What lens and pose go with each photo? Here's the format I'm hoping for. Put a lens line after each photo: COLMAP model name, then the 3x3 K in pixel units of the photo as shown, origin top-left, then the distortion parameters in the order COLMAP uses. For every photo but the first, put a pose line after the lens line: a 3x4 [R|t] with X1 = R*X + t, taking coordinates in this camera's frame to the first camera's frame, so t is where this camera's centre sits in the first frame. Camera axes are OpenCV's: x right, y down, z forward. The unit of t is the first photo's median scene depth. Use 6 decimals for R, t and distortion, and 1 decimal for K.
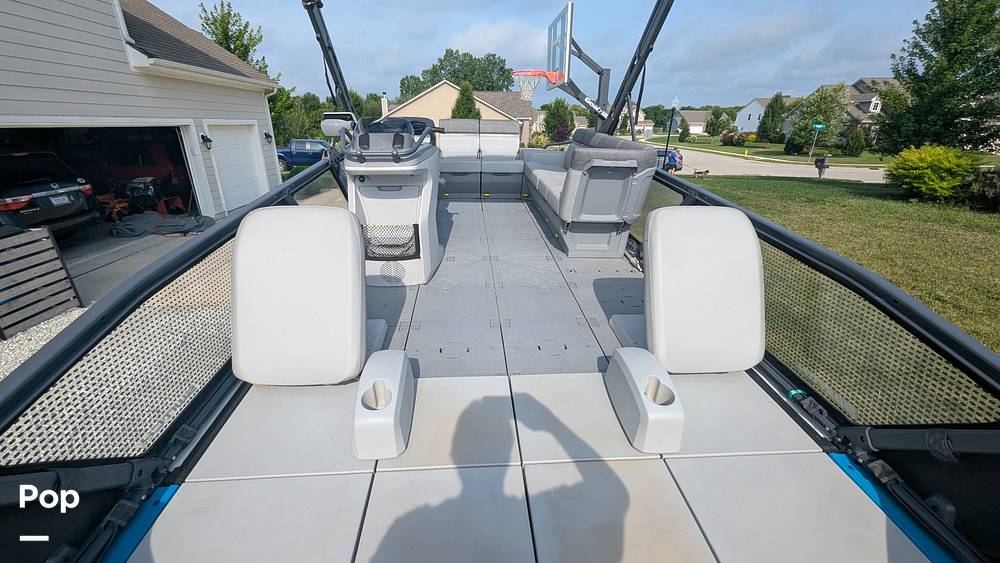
lens RADIAL K [[412.5, 0, 497.3], [0, 412.5, 293.9], [0, 0, 1]] dist [-0.000081, -0.001066]
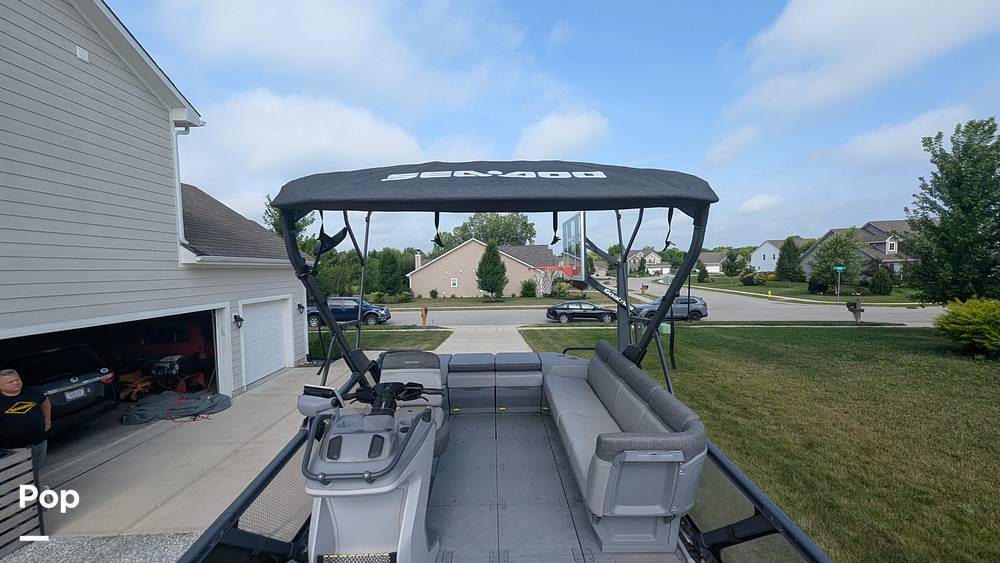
lens RADIAL K [[412.5, 0, 496.9], [0, 412.5, 293.7], [0, 0, 1]] dist [-0.000081, -0.001066]
pose [[0.997745, -0.025614, -0.062037, 0.012130], [0.004132, 0.946000, -0.324139, -0.094287], [0.066989, 0.323152, 0.943973, 0.039921]]
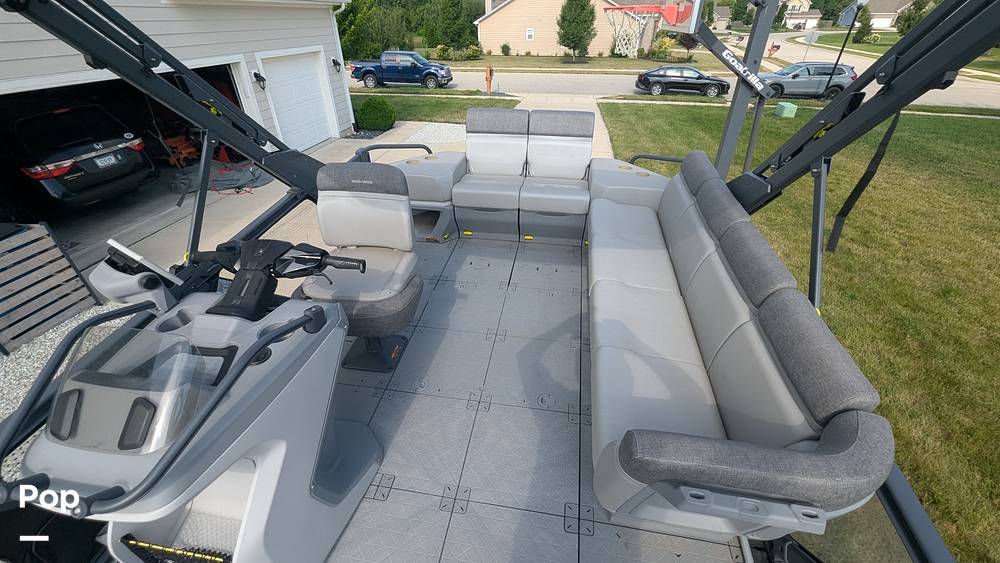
lens RADIAL K [[412.5, 0, 499.4], [0, 412.5, 292.2], [0, 0, 1]] dist [-0.000081, -0.001066]
pose [[0.972232, 0.118098, -0.202033, 0.034320], [-0.076104, 0.975953, 0.204262, -0.141603], [0.221297, -0.183215, 0.957841, 0.171285]]
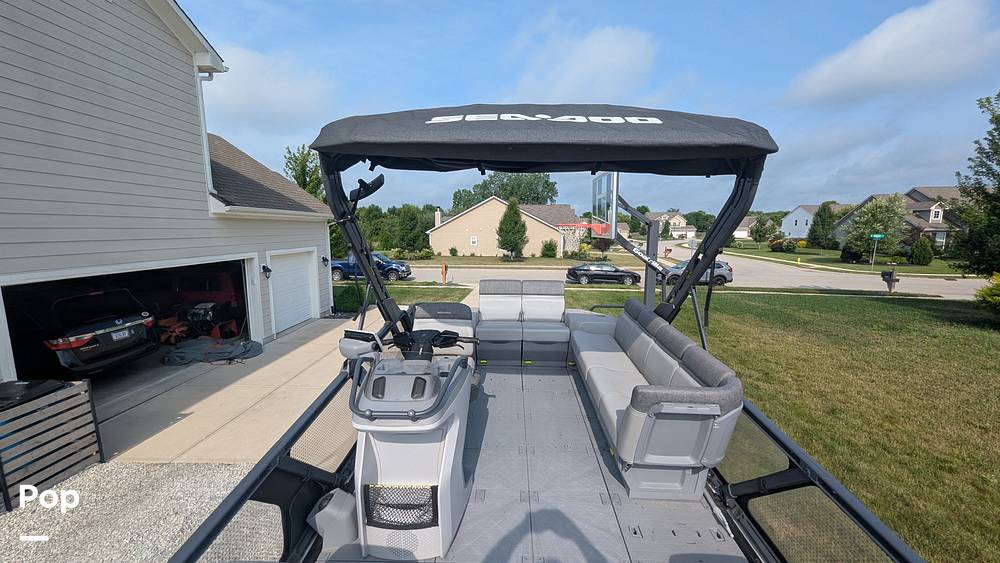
lens RADIAL K [[412.5, 0, 497.2], [0, 412.5, 294.1], [0, 0, 1]] dist [-0.000081, -0.001066]
pose [[0.994379, 0.011759, -0.105222, 0.000118], [-0.035728, 0.972789, -0.228923, -0.089187], [0.099667, 0.231395, 0.967741, 0.041248]]
